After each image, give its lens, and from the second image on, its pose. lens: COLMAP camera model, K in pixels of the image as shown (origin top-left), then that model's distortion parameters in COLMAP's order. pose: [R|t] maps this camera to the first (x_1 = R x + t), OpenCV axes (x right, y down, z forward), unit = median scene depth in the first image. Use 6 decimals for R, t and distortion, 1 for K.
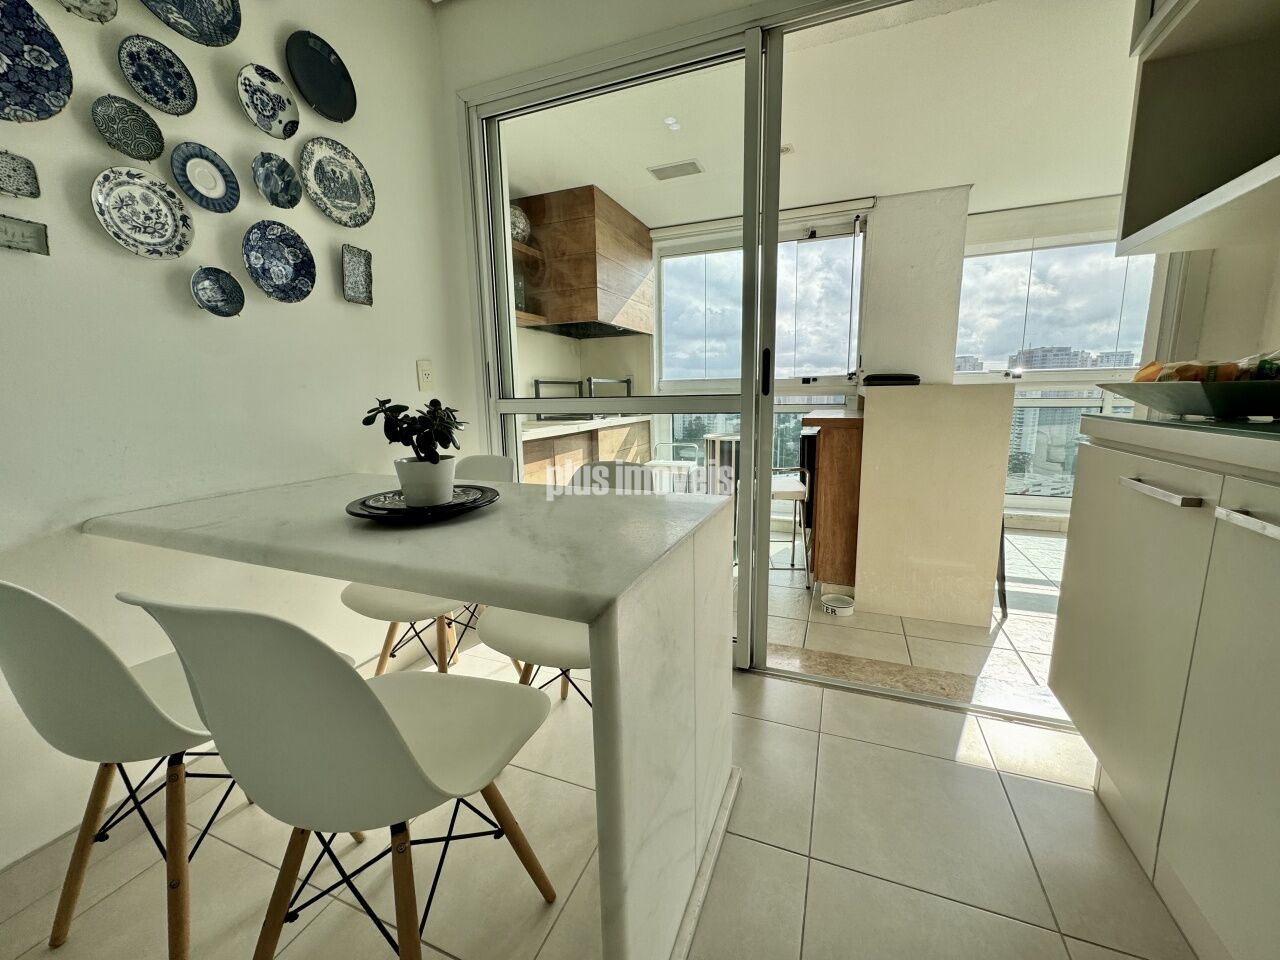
lens RADIAL K [[508.9, 0, 639.7], [0, 508.9, 478.9], [0, 0, 1]] dist [-0.002709, -0.000085]
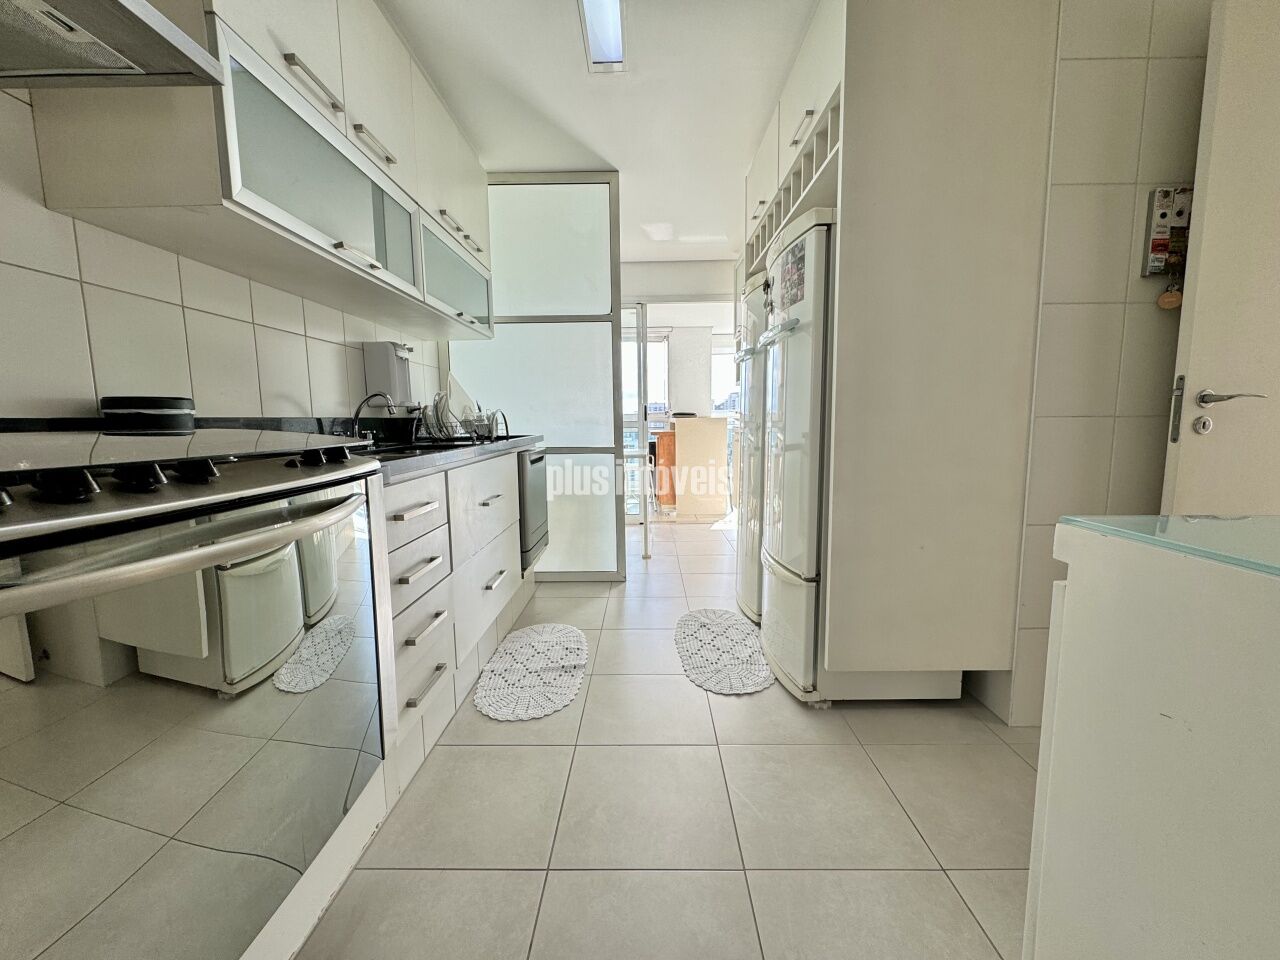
lens RADIAL K [[508.9, 0, 639.7], [0, 508.9, 478.9], [0, 0, 1]] dist [-0.002709, -0.000085]
pose [[0.932703, -0.036944, 0.358749, -0.543857], [0.056825, 0.997368, -0.045030, 0.187787], [-0.356141, 0.062386, 0.932347, -1.079273]]
